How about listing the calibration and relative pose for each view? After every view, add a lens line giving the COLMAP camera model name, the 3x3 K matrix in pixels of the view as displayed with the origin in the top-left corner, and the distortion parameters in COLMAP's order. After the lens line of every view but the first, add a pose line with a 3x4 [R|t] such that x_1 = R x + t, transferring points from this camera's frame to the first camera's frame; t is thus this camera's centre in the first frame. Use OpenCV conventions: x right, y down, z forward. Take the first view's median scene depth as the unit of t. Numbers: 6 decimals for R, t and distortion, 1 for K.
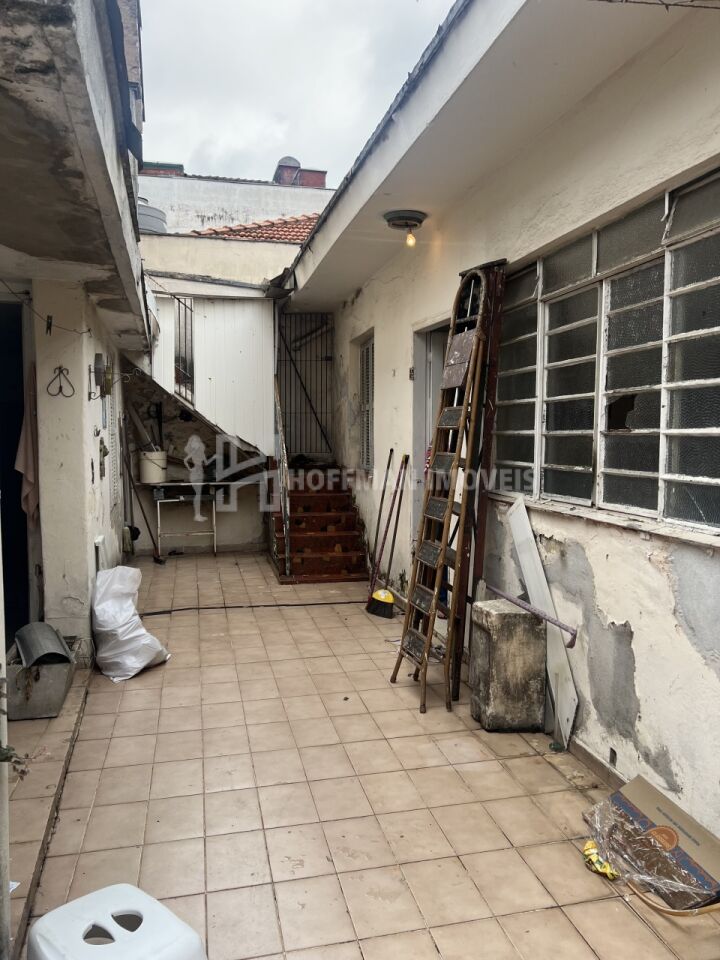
lens RADIAL K [[712.8, 0, 367.1], [0, 712.8, 491.7], [0, 0, 1]] dist [0.062978, -0.084137]
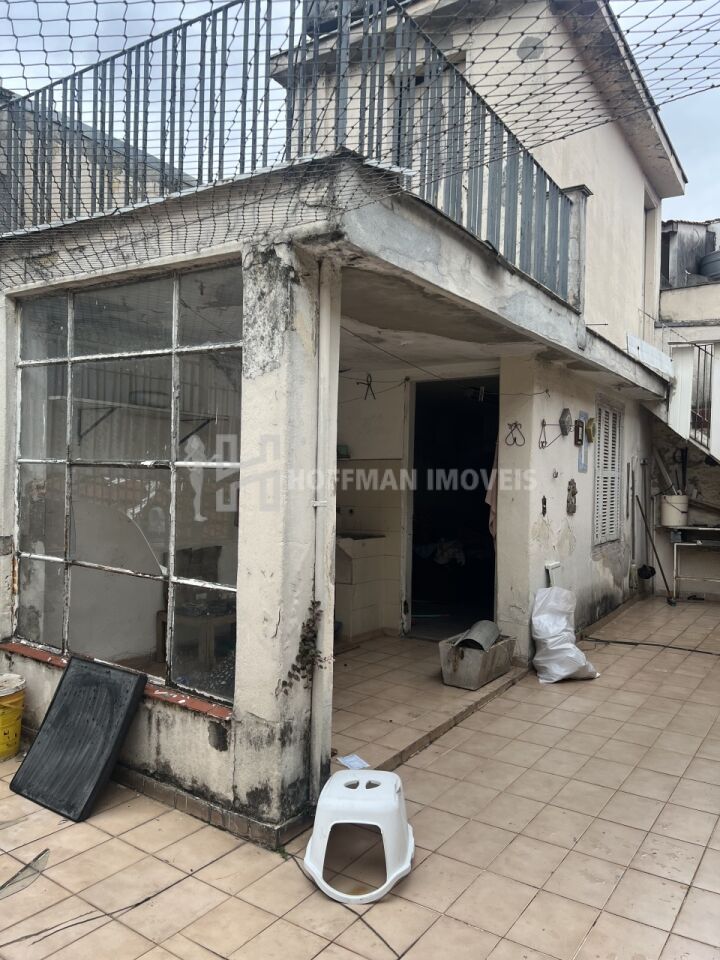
lens RADIAL K [[712.8, 0, 367.1], [0, 712.8, 491.7], [0, 0, 1]] dist [0.062978, -0.084137]
pose [[0.673126, 0.018106, -0.739306, 0.315683], [-0.067332, 0.997048, -0.036887, 0.011950], [0.736456, 0.074609, 0.672359, -0.033152]]
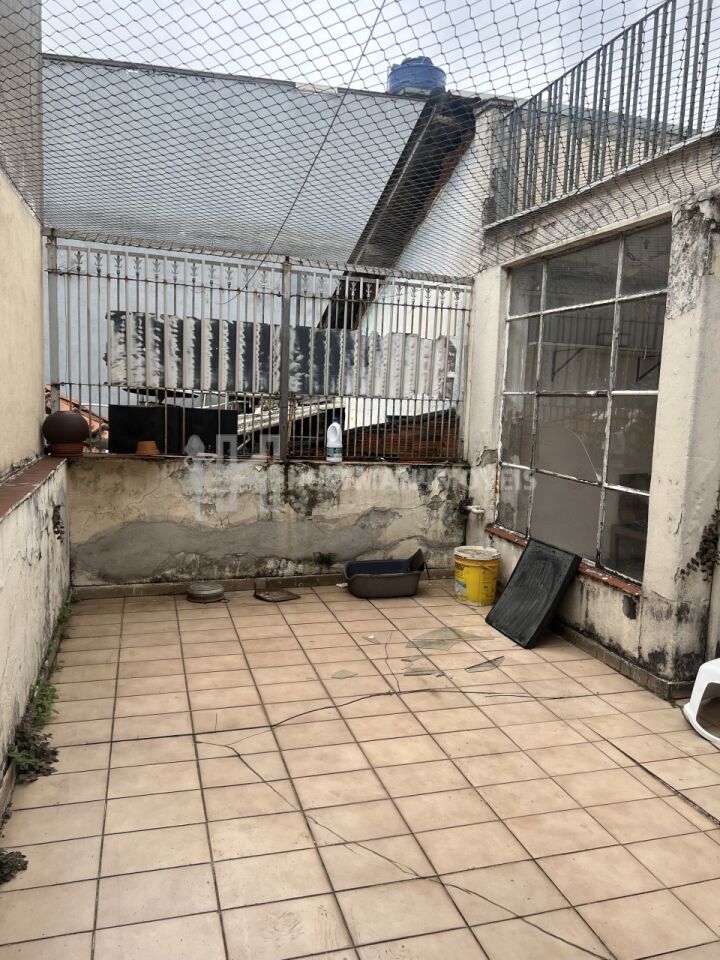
lens RADIAL K [[712.8, 0, 367.1], [0, 712.8, 491.7], [0, 0, 1]] dist [0.062978, -0.084137]
pose [[0.068266, 0.111760, -0.991388, 0.543607], [-0.099048, 0.989556, 0.104733, 0.029746], [0.992738, 0.091045, 0.078623, -0.057004]]
